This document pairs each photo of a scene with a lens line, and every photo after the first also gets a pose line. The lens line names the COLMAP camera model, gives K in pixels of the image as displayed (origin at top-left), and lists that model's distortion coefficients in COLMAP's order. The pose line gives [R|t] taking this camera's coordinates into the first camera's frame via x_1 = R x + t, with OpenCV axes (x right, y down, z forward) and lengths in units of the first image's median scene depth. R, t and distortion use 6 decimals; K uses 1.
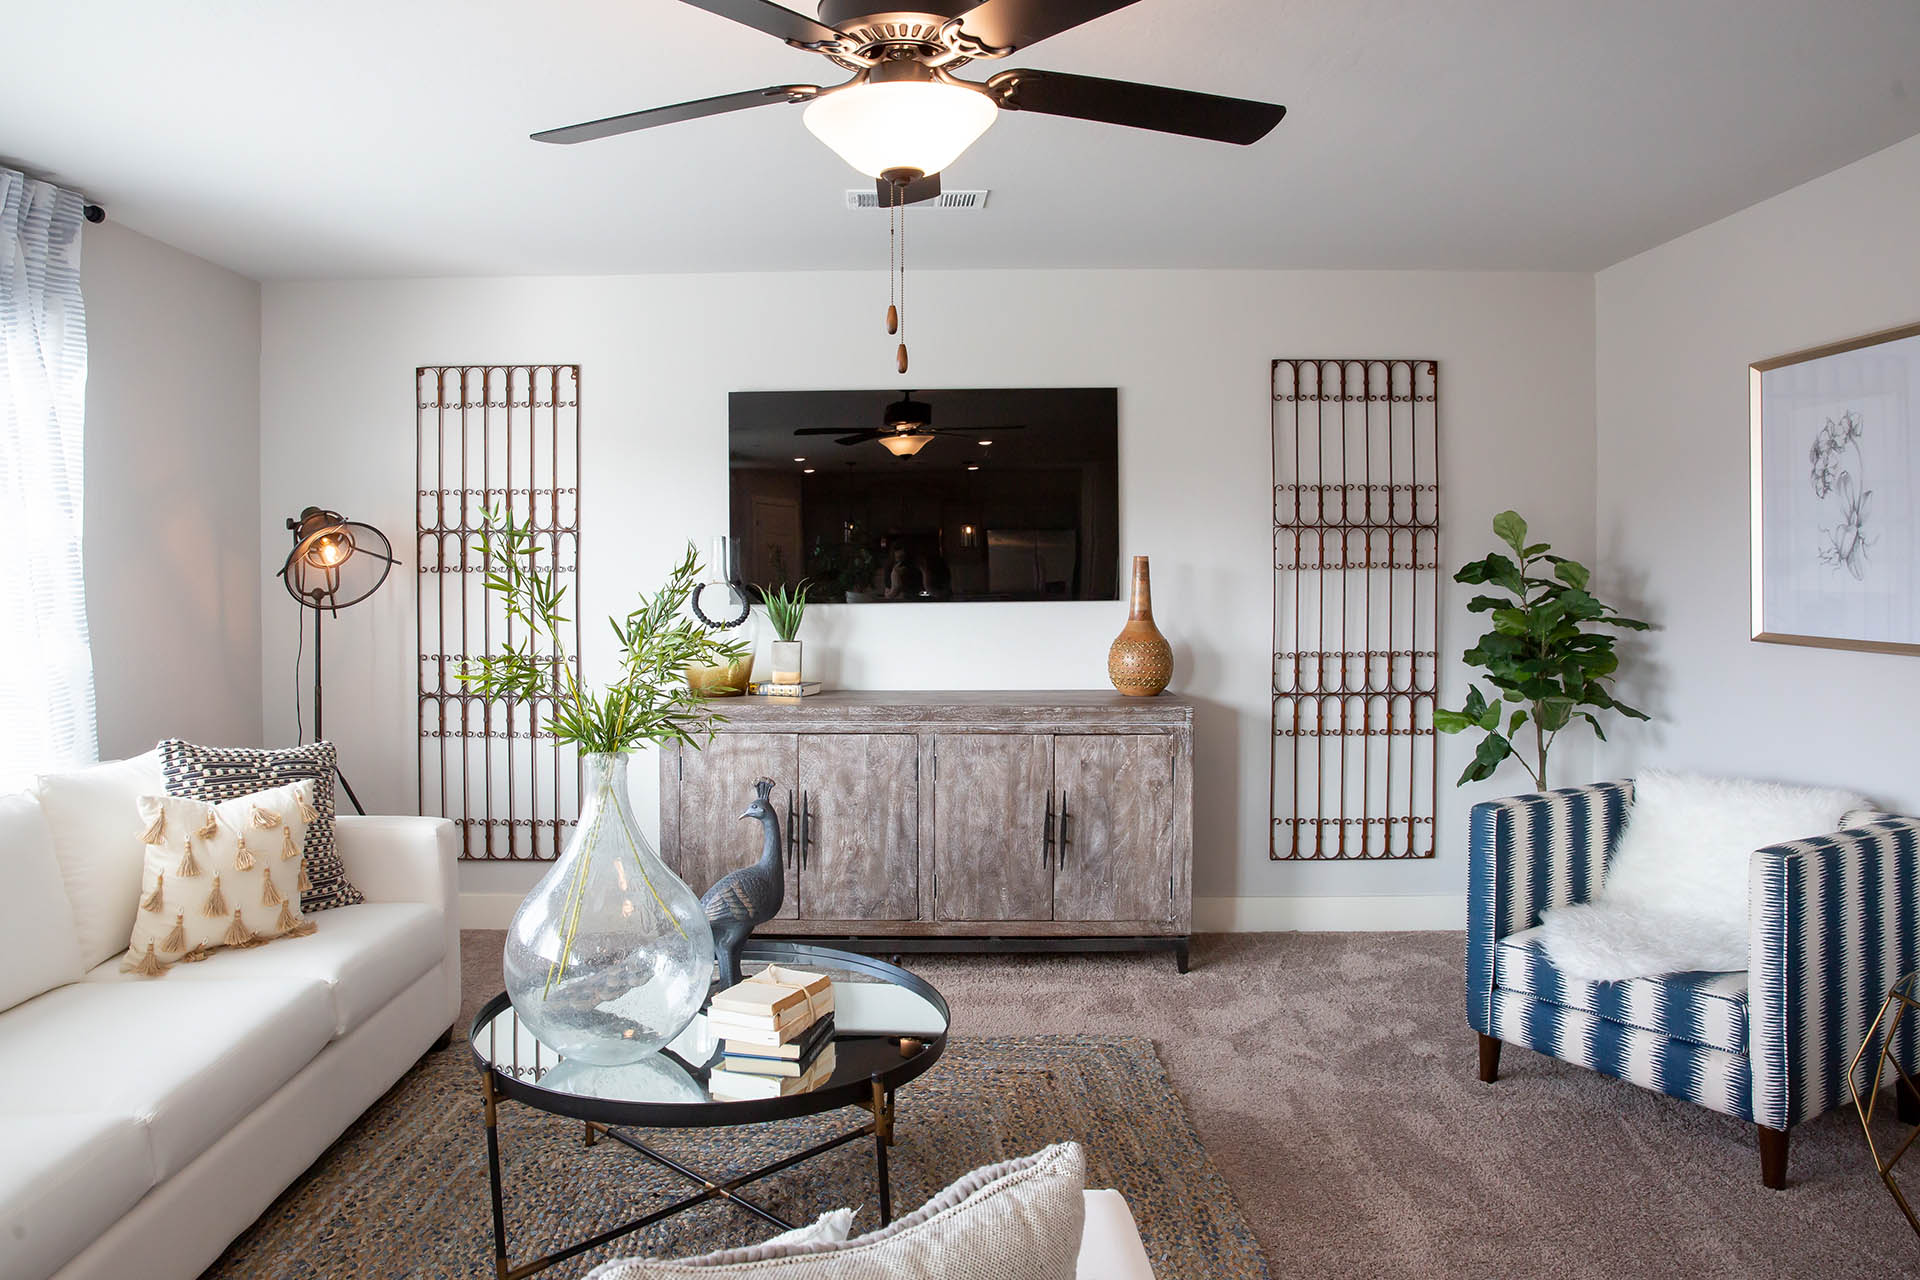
lens RADIAL K [[1346.6, 0, 932.9], [0, 1346.6, 562.2], [0, 0, 1]] dist [-0.097439, 0.034318]
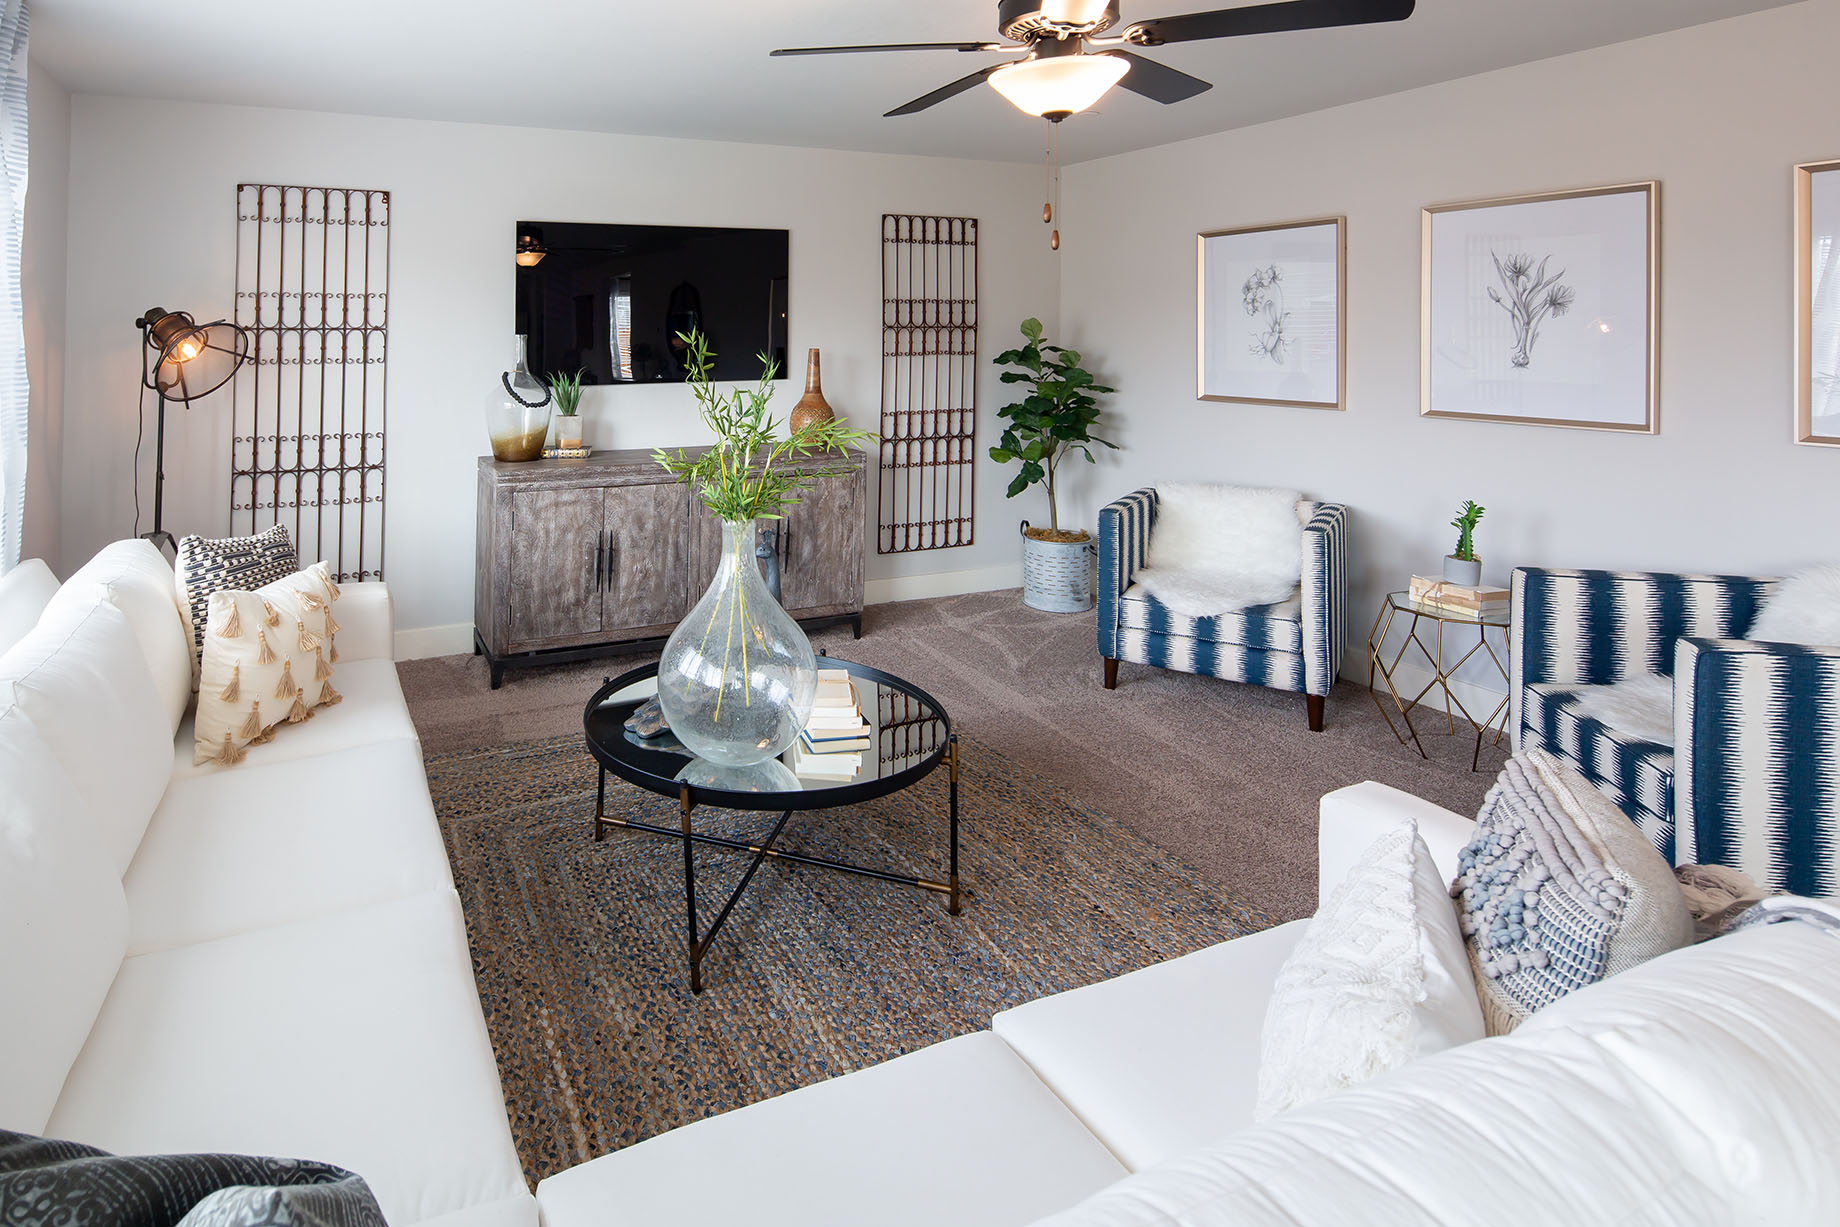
lens RADIAL K [[992.3, 0, 694.2], [0, 992.3, 311.7], [0, 0, 1]] dist [-0.010539, -0.002579]
pose [[0.923534, 0.007904, 0.383434, -0.386550], [0.000014, 0.999787, -0.020644, -0.022564], [-0.383515, 0.019071, 0.923338, 0.072199]]
